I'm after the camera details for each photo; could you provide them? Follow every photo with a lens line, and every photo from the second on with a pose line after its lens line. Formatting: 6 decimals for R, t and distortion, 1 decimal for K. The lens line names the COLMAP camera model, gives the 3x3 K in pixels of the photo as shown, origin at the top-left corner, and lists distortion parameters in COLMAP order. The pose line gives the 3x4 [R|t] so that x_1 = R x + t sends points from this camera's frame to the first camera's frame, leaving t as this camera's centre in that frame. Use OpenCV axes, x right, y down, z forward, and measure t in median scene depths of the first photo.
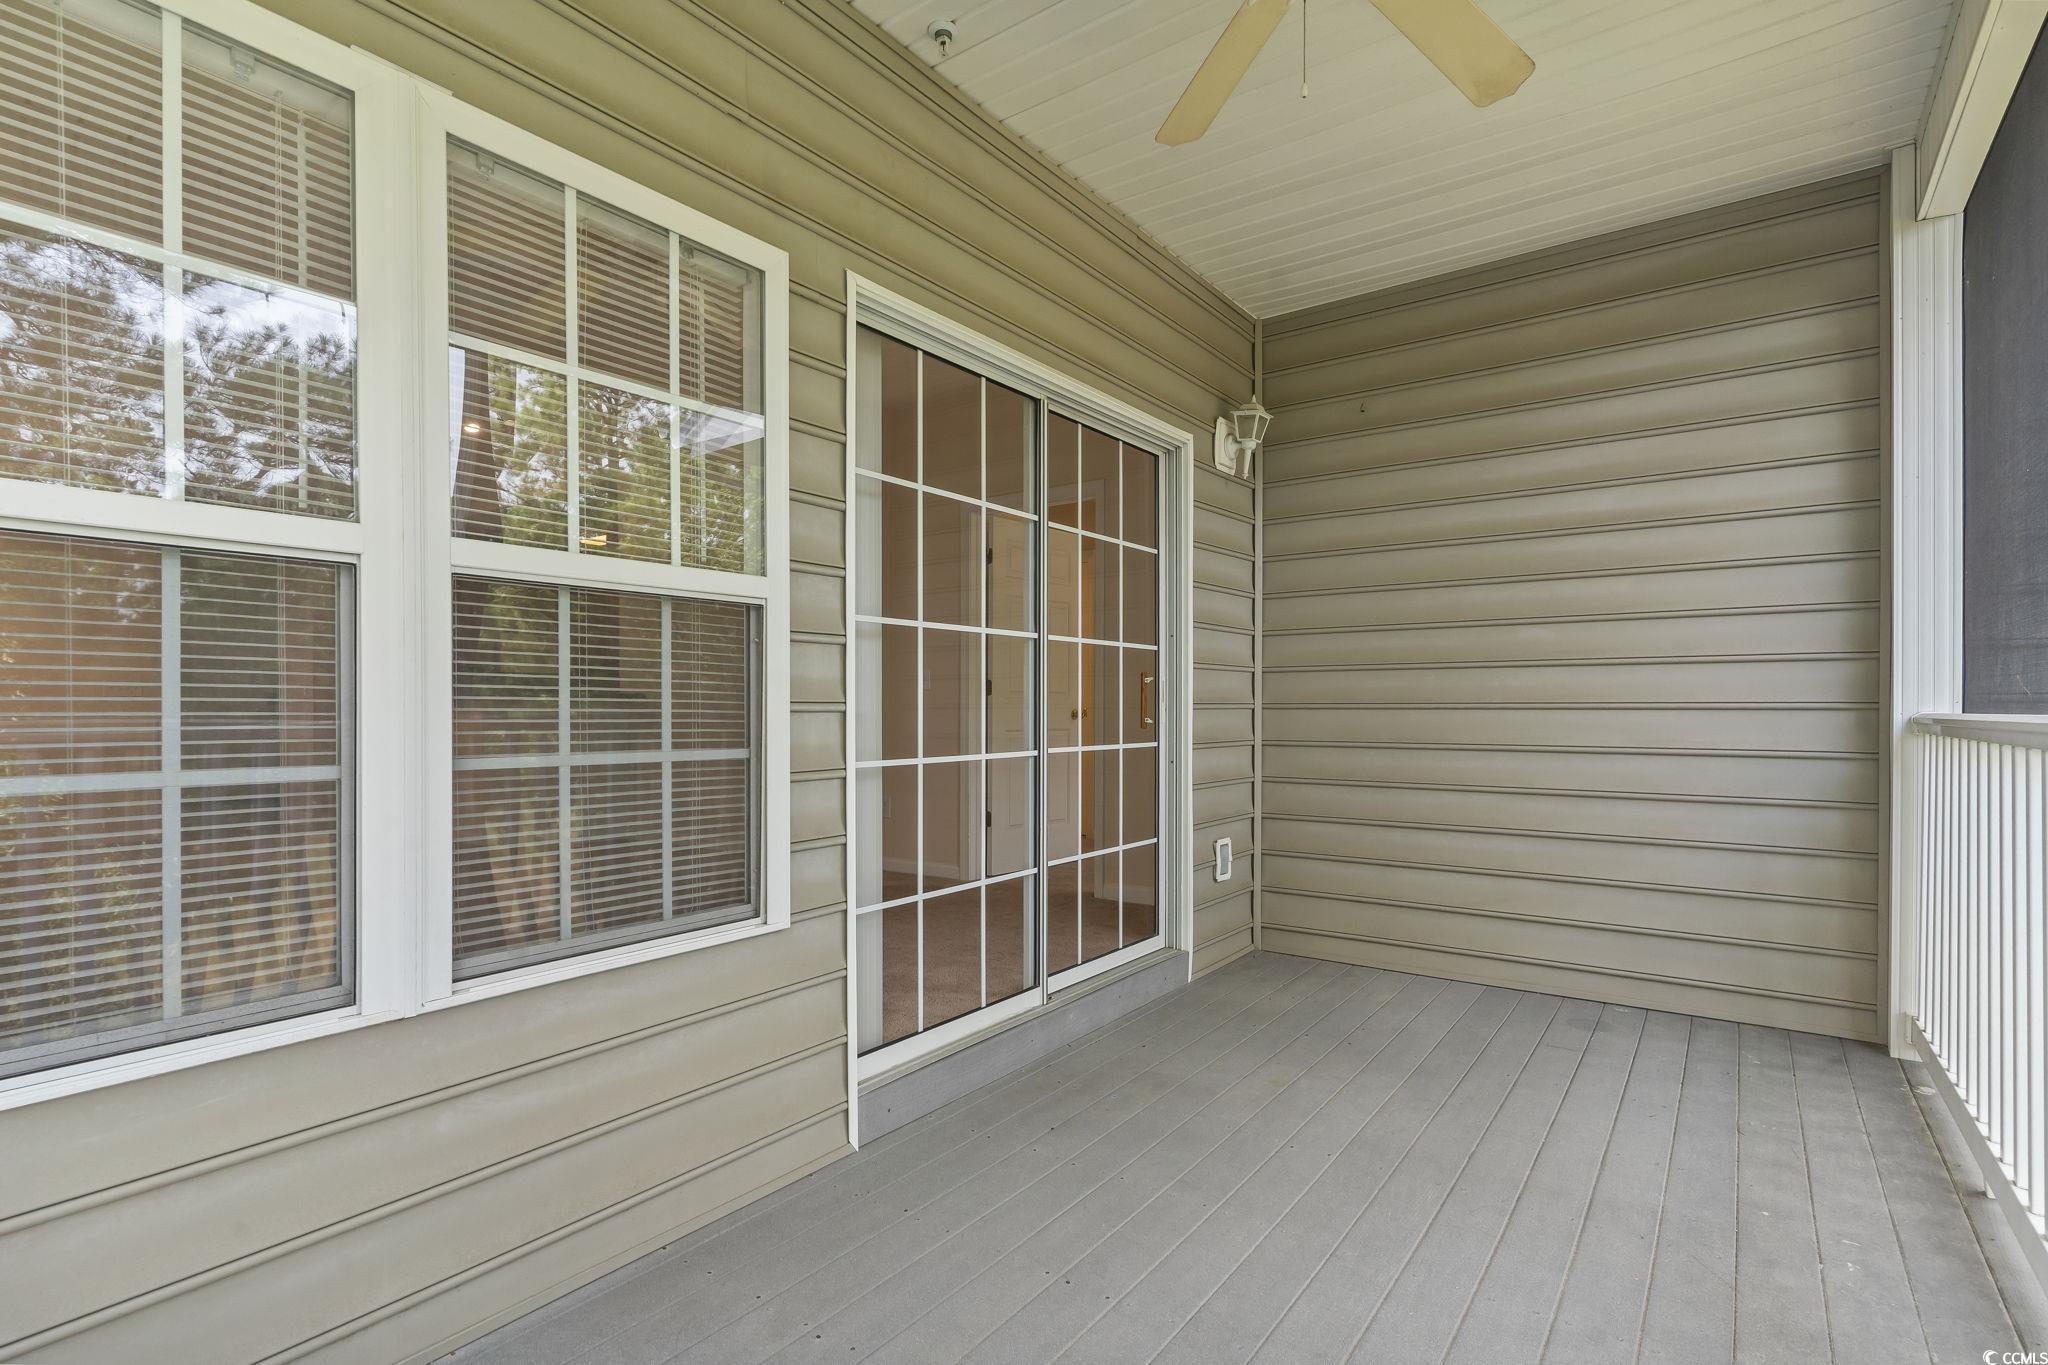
lens RADIAL K [[988.8, 0, 1024.6], [0, 988.8, 700.8], [0, 0, 1]] dist [0.001737, 0.000499]
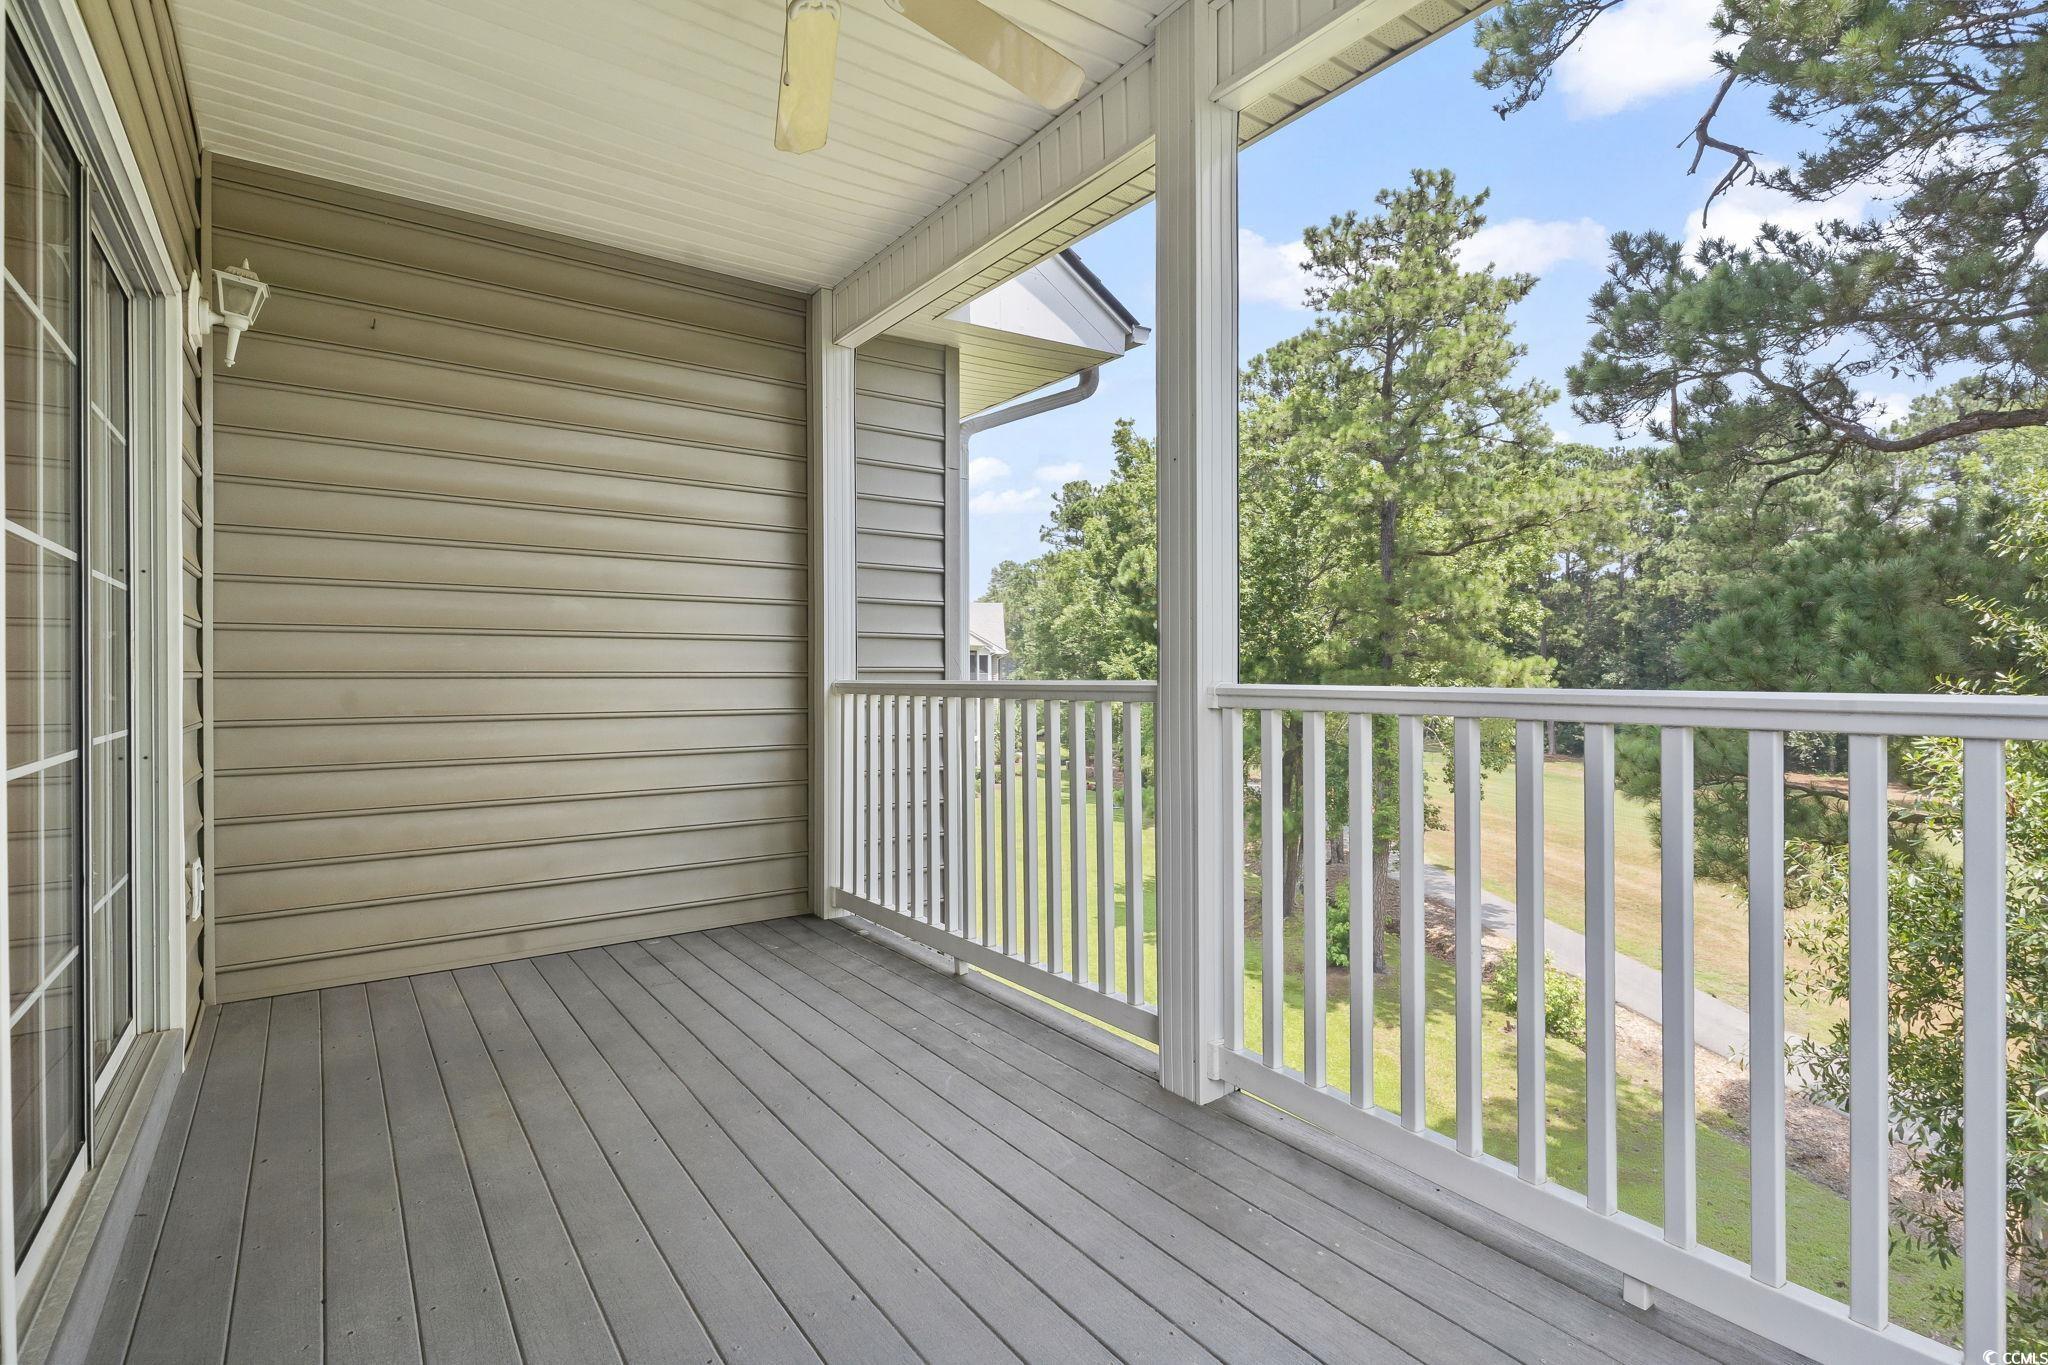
lens RADIAL K [[969.6, 0, 1028.0], [0, 969.6, 675.9], [0, 0, 1]] dist [0.000831, 0.000227]
pose [[0.307800, 0.000109, 0.951451, -0.356969], [-0.005458, 0.999984, 0.001652, 0.001153], [-0.951435, -0.005701, 0.307796, 0.270172]]
